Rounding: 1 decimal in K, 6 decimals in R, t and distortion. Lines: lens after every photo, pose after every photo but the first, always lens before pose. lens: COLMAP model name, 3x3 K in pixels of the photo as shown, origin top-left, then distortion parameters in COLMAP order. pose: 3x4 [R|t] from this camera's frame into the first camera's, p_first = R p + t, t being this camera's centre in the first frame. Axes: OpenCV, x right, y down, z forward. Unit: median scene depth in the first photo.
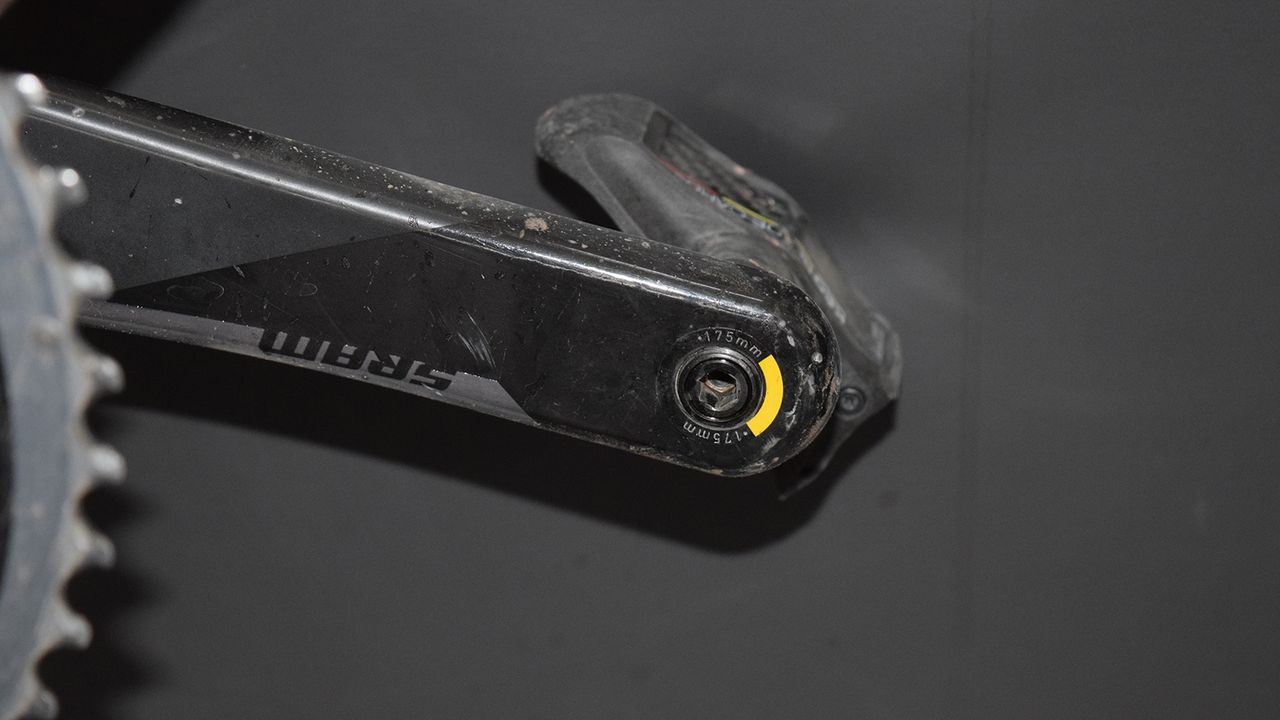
lens RADIAL K [[2952.4, 0, 640.0], [0, 2952.4, 360.0], [0, 0, 1]] dist [0.000233, 0.003859]
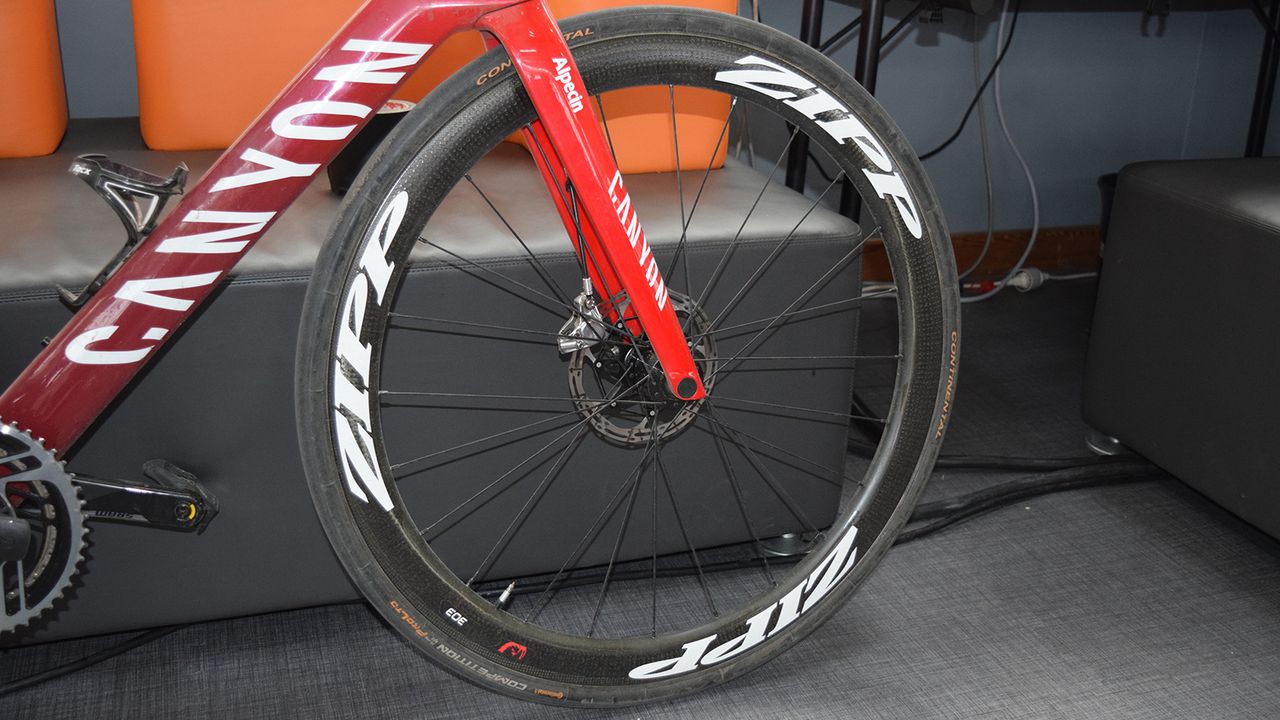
lens RADIAL K [[1300.8, 0, 641.4], [0, 1300.8, 333.2], [0, 0, 1]] dist [-0.070449, 0.008786]
pose [[0.925285, -0.080667, 0.370595, -0.046714], [0.130127, 0.985330, -0.110417, 0.059498], [-0.356251, 0.150391, 0.922208, -1.607749]]
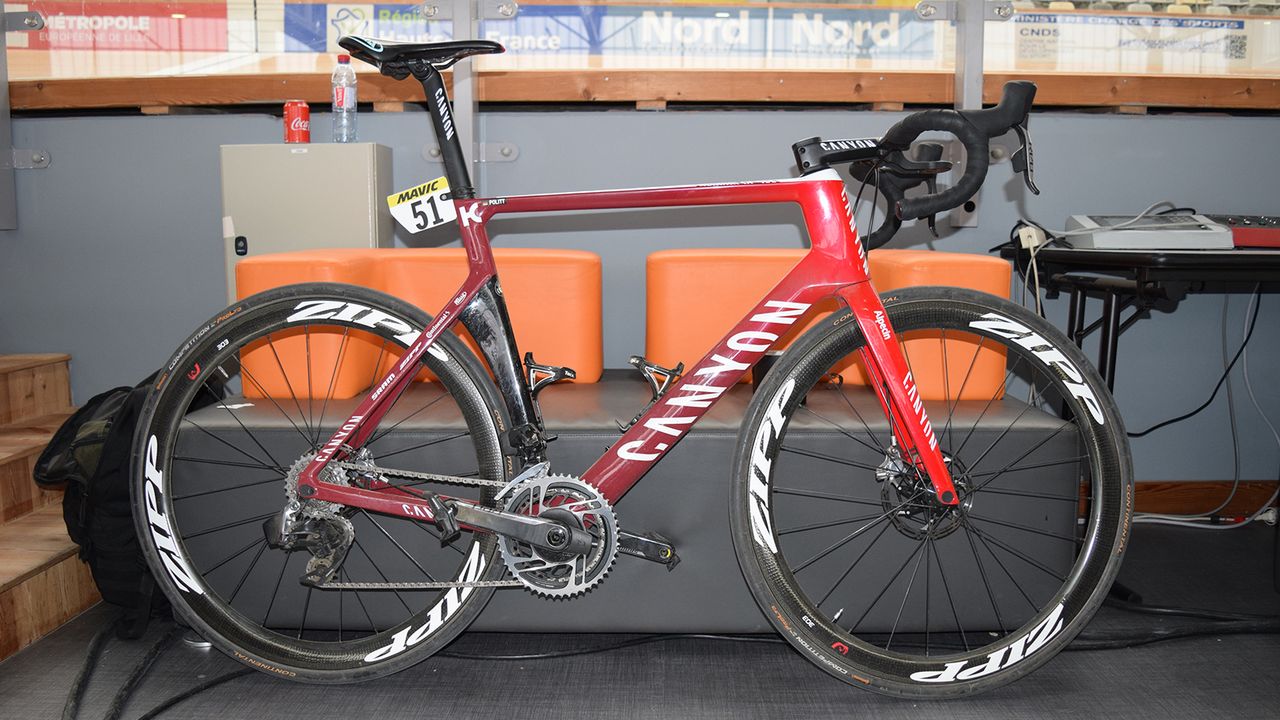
lens RADIAL K [[1001.8, 0, 640.0], [0, 1001.8, 360.0], [0, 0, 1]] dist [-0.054660, -0.000591]
pose [[0.999059, 0.016954, 0.039928, -0.209206], [-0.002263, 0.939572, -0.342344, 0.579962], [-0.043319, 0.341931, 0.938726, -2.510634]]
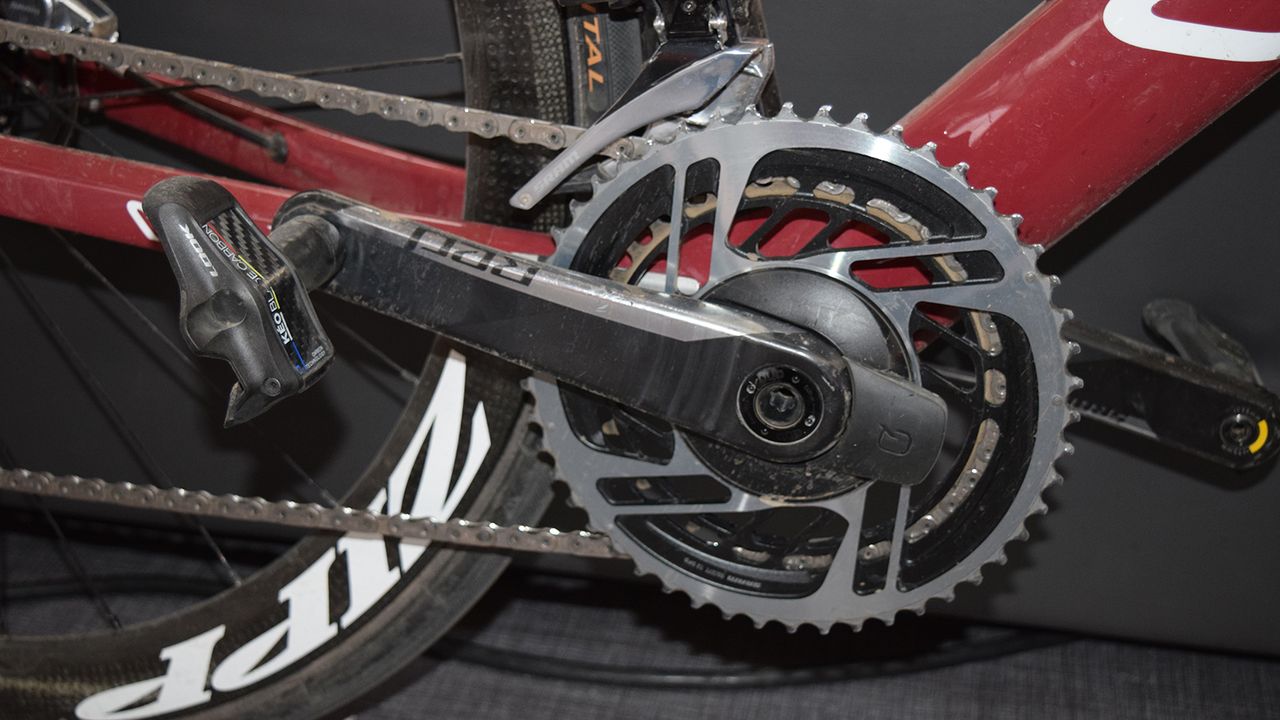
lens RADIAL K [[1730.3, 0, 640.0], [0, 1730.3, 360.0], [0, 0, 1]] dist [0.017370, 0.019812]
pose [[0.989367, 0.084155, -0.118622, -0.298048], [-0.083807, 0.996450, 0.007924, -0.019526], [0.118868, 0.002101, 0.992908, -0.483946]]
